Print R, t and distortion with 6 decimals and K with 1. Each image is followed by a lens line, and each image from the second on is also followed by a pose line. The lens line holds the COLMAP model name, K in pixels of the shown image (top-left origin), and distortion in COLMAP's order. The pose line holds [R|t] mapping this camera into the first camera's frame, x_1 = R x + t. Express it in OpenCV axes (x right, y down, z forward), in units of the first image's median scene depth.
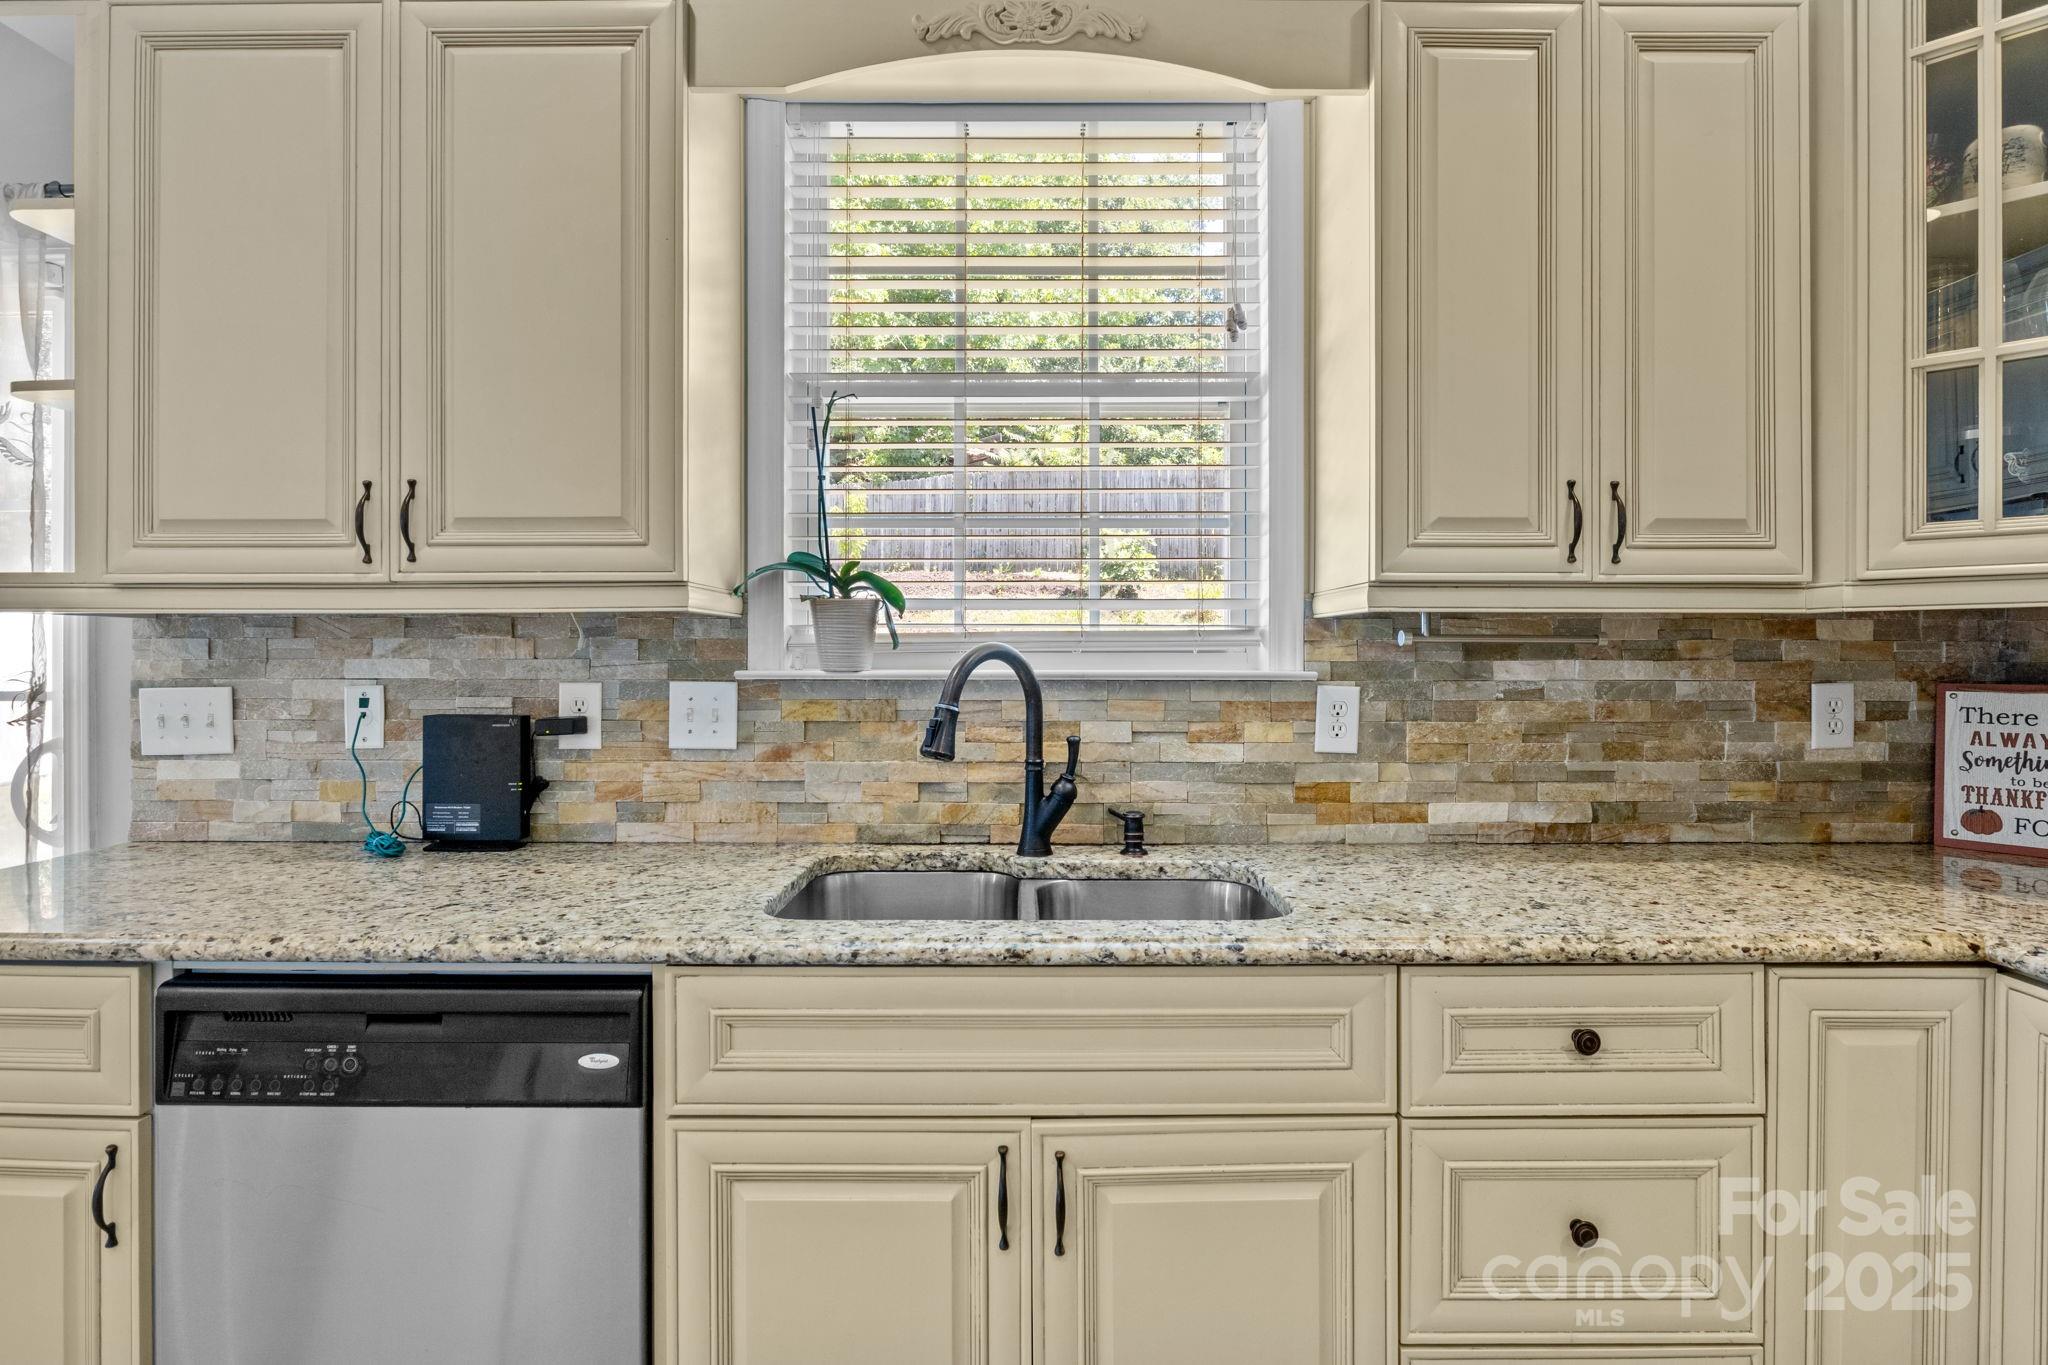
lens RADIAL K [[1008.7, 0, 978.6], [0, 1008.7, 655.7], [0, 0, 1]] dist [-0.010414, -0.000039]
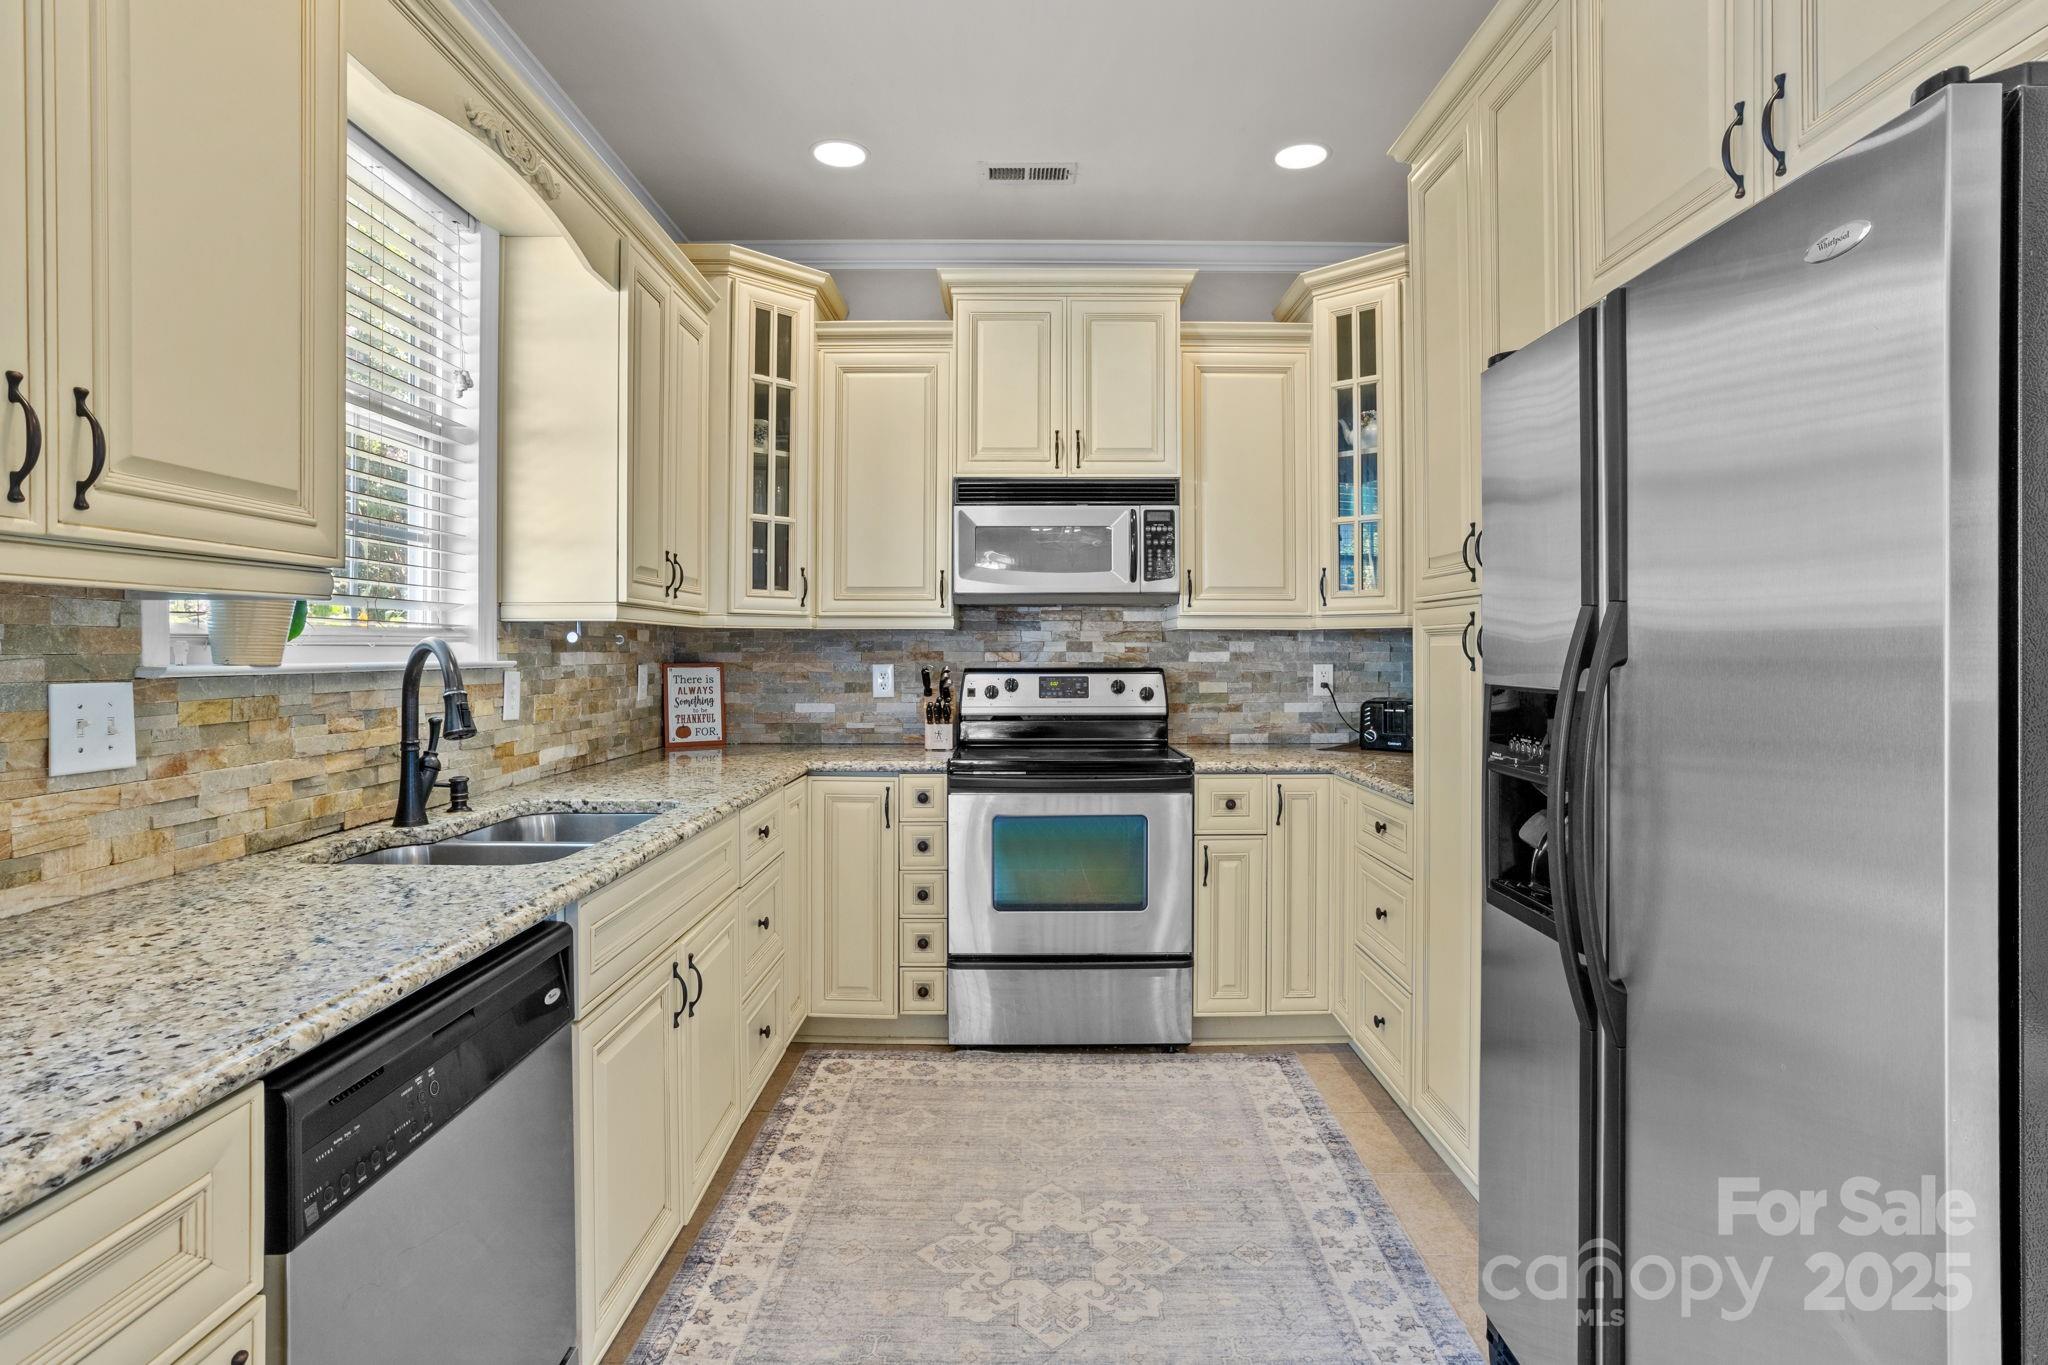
lens RADIAL K [[1040.6, 0, 1030.4], [0, 1040.6, 644.2], [0, 0, 1]] dist [-0.022015, 0.001942]
pose [[-0.002517, 0.005382, 0.999982, -1.048927], [0.000928, 0.999985, -0.005380, 0.001689], [-0.999996, 0.000915, -0.002522, 0.298399]]
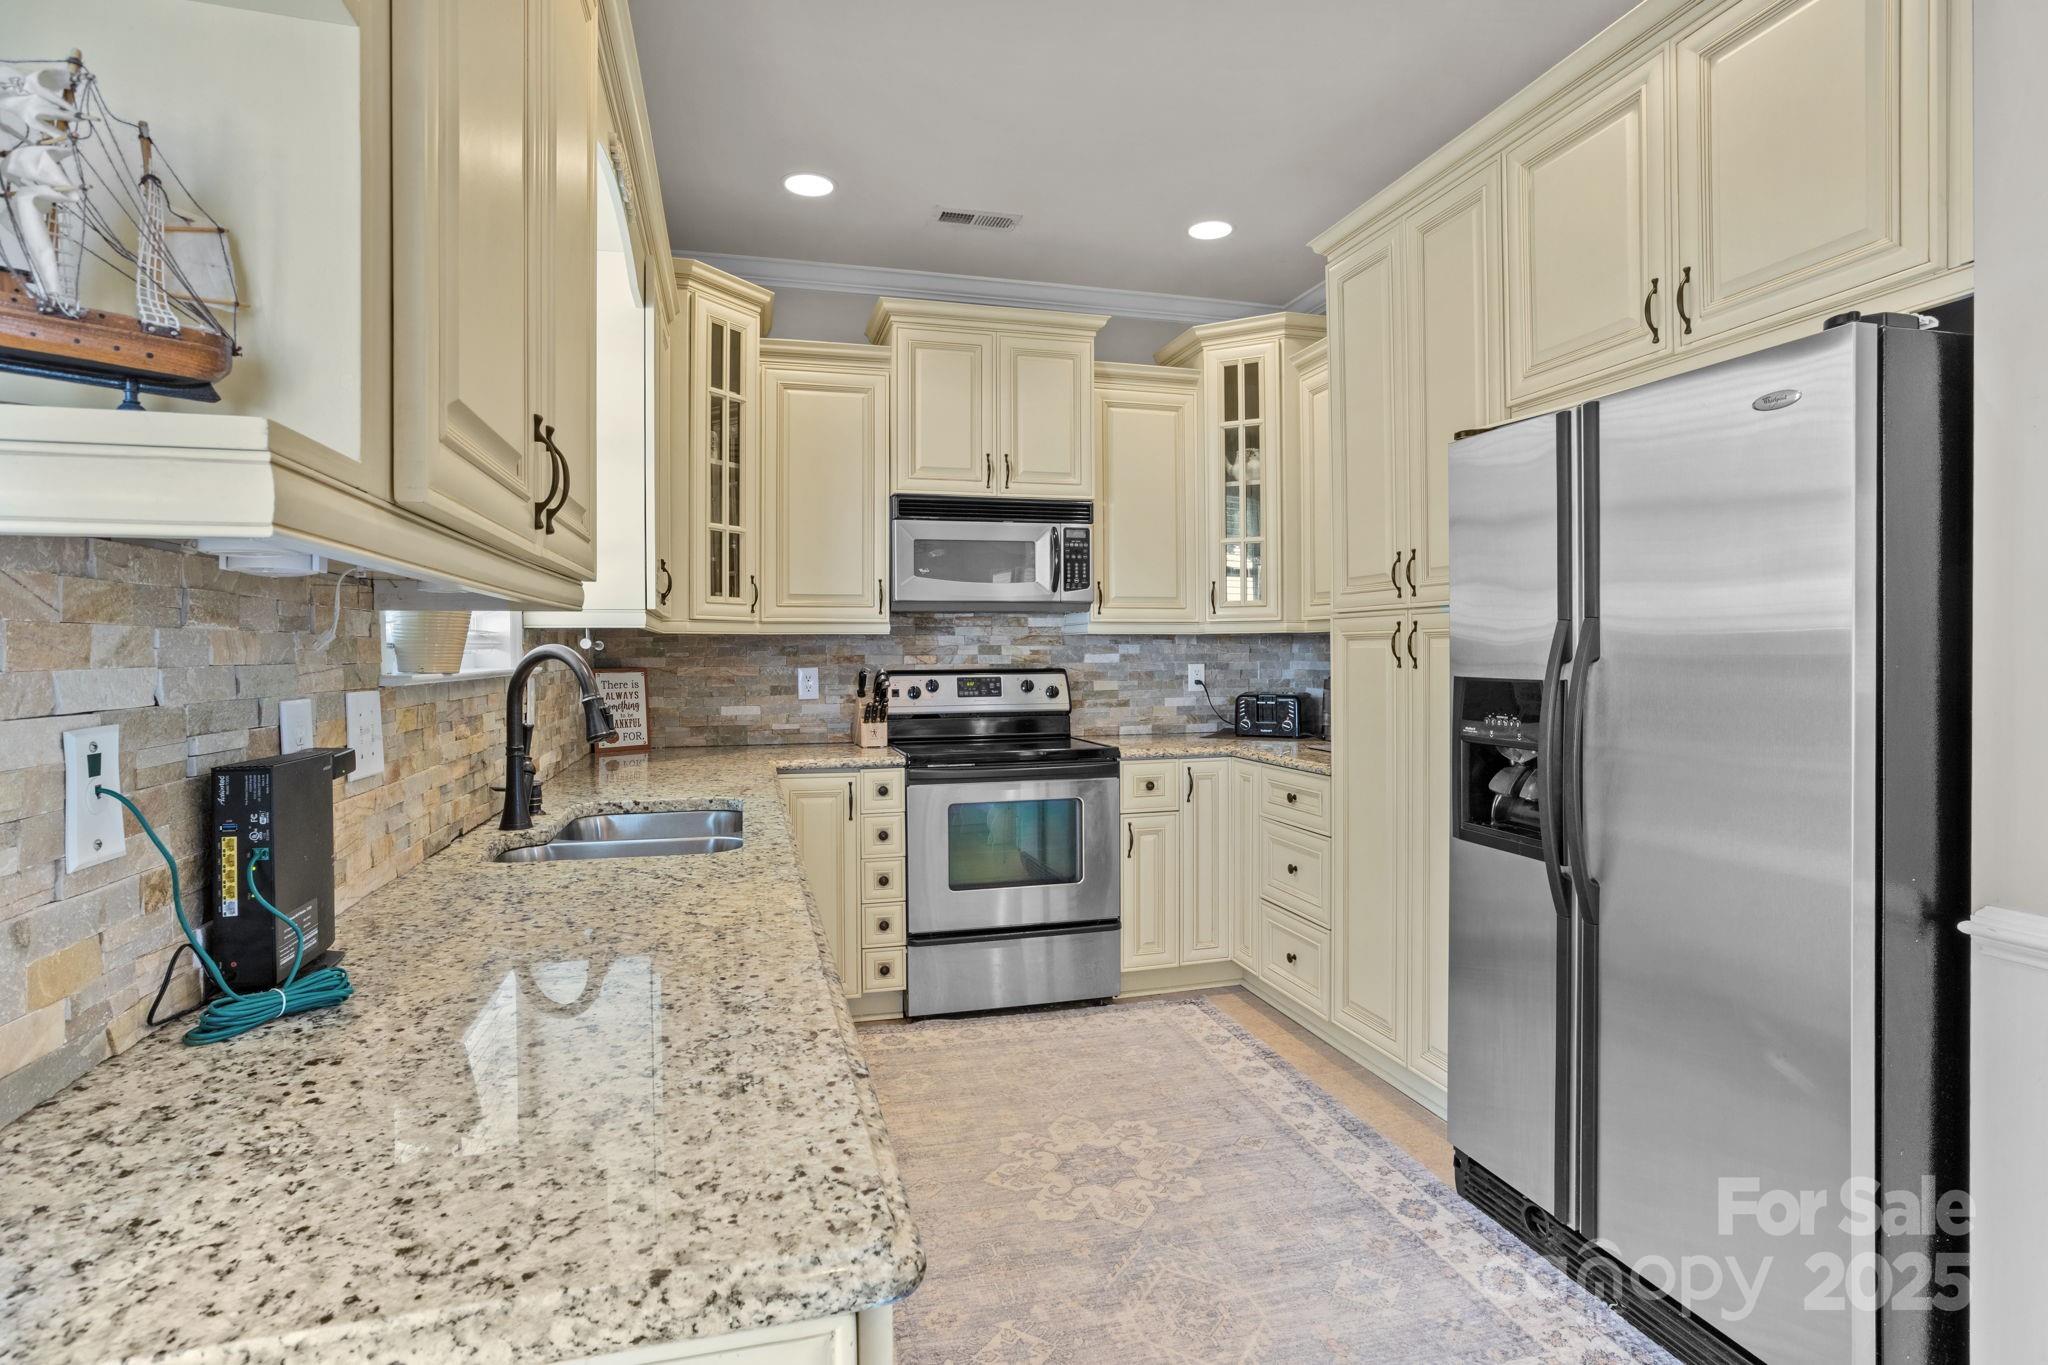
lens RADIAL K [[1042.0, 0, 1025.0], [0, 1042.0, 653.1], [0, 0, 1]] dist [-0.028098, -0.000036]
pose [[-0.262227, -0.000704, 0.965006, -1.186263], [0.006648, 0.999975, 0.002536, -0.002603], [-0.964983, 0.007080, -0.262215, 0.721143]]
